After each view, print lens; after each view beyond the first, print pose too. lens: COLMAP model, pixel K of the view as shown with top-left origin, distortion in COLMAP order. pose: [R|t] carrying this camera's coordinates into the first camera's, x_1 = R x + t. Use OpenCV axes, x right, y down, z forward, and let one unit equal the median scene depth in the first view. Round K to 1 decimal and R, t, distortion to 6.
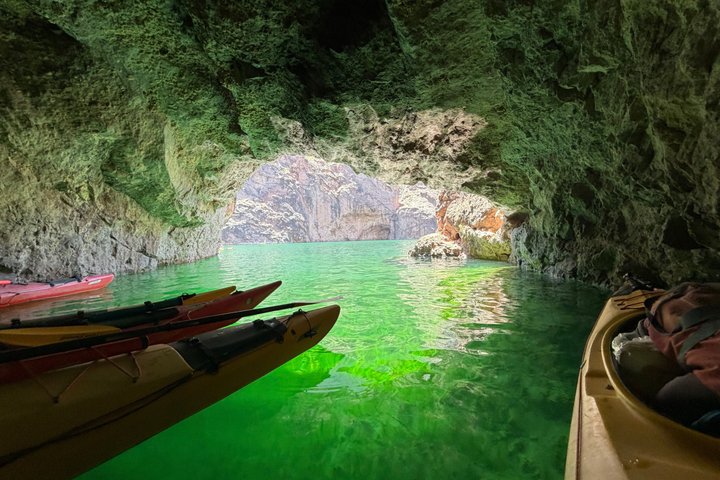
lens RADIAL K [[289.1, 0, 357.1], [0, 289.1, 242.9], [0, 0, 1]] dist [0.007629, 0.000127]
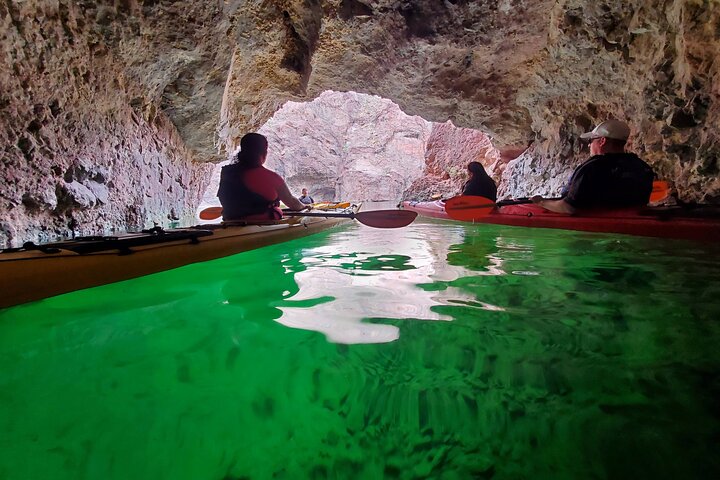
lens RADIAL K [[286.2, 0, 363.4], [0, 286.2, 212.8], [0, 0, 1]] dist [0.005220, -0.000492]
pose [[0.972462, -0.021866, 0.232034, -0.556199], [0.018154, 0.999671, 0.018124, 0.203163], [-0.232354, -0.013412, 0.972539, -0.157298]]
